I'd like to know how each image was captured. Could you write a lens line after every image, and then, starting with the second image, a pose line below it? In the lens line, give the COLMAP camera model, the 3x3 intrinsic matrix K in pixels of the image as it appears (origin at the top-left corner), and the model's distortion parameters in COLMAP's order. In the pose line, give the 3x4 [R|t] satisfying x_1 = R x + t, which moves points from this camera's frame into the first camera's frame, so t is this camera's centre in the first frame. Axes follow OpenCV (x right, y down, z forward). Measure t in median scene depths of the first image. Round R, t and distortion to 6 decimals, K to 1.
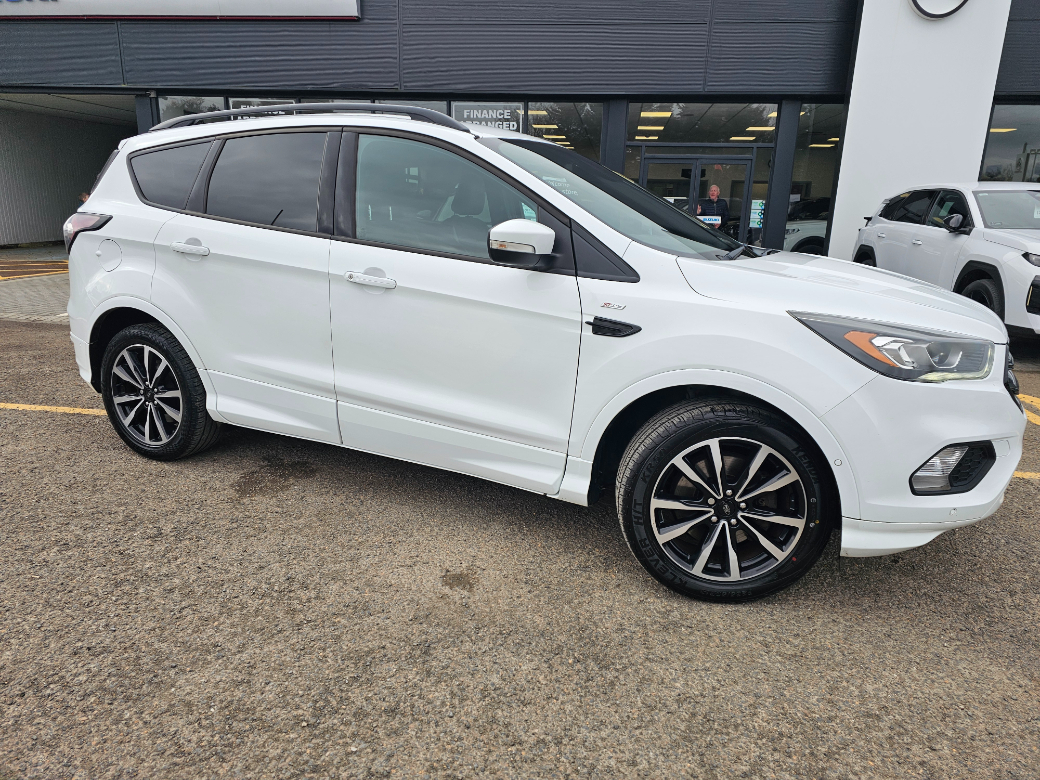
lens RADIAL K [[713.9, 0, 525.2], [0, 713.9, 396.4], [0, 0, 1]] dist [0.048435, -0.035156]
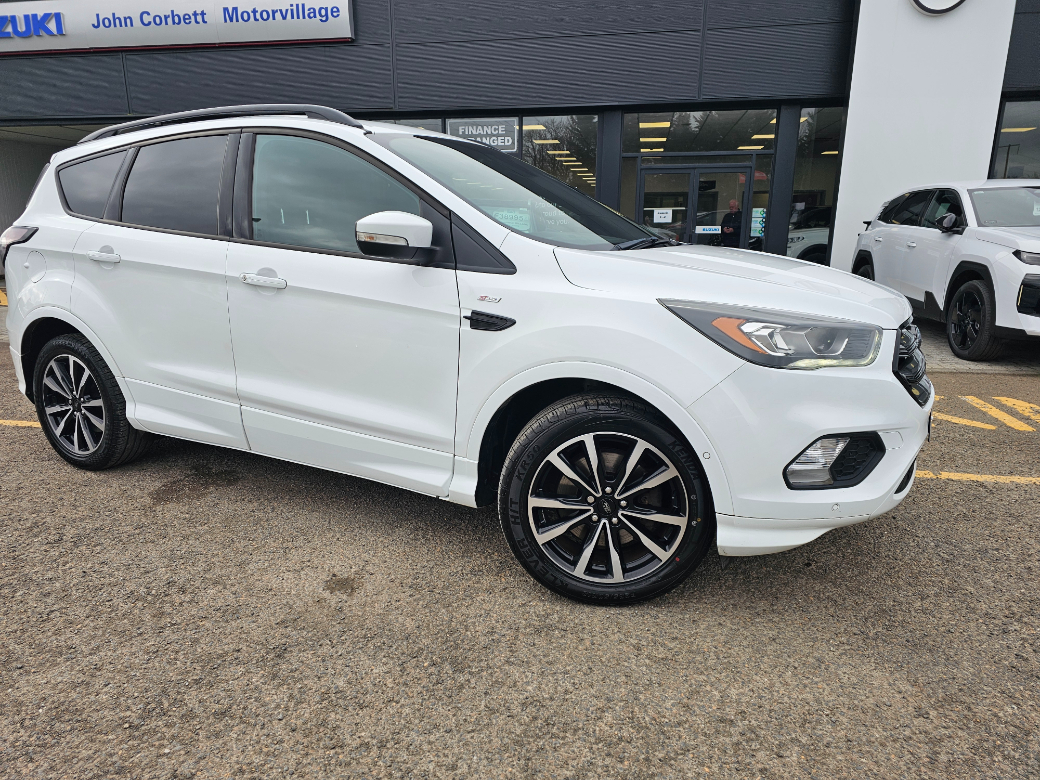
lens RADIAL K [[713.9, 0, 523.7], [0, 713.9, 413.4], [0, 0, 1]] dist [0.048435, -0.035156]
pose [[0.998609, -0.012966, -0.051109, 0.209539], [0.012619, 0.999895, -0.007106, 0.034640], [0.051196, 0.006451, 0.998668, 0.036474]]
